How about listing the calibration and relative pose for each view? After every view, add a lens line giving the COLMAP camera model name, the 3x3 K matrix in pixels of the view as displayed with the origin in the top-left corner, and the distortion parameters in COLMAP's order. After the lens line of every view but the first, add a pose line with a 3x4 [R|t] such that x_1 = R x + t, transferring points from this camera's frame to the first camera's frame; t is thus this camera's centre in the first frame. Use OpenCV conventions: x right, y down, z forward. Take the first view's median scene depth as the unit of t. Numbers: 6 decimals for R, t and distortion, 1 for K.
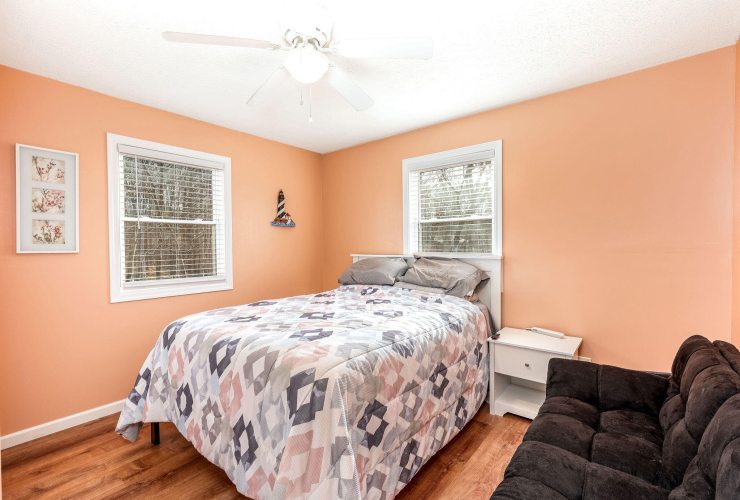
lens RADIAL K [[321.8, 0, 370.0], [0, 321.8, 250.0], [0, 0, 1]] dist [0.000475, -0.000009]
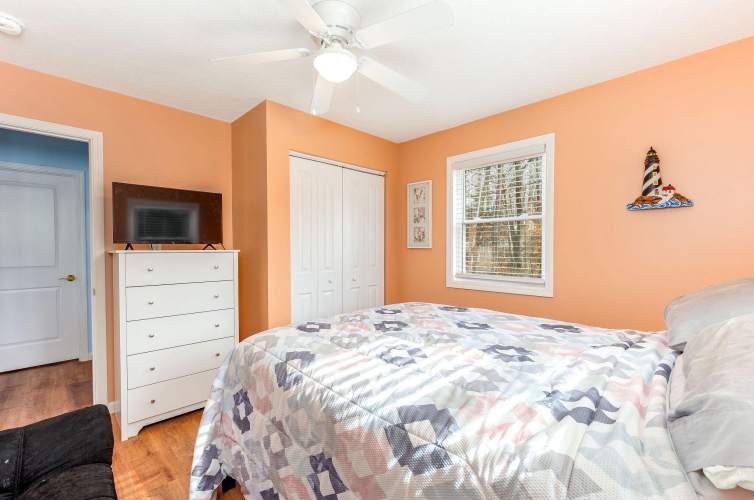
lens RADIAL K [[335.5, 0, 377.0], [0, 335.5, 250.0], [0, 0, 1]] dist [-0.000586, -0.000032]
pose [[-0.103501, 0.019044, -0.994447, 0.645270], [-0.008264, 0.999766, 0.020006, -0.012653], [0.994595, 0.010288, -0.103319, 0.946867]]
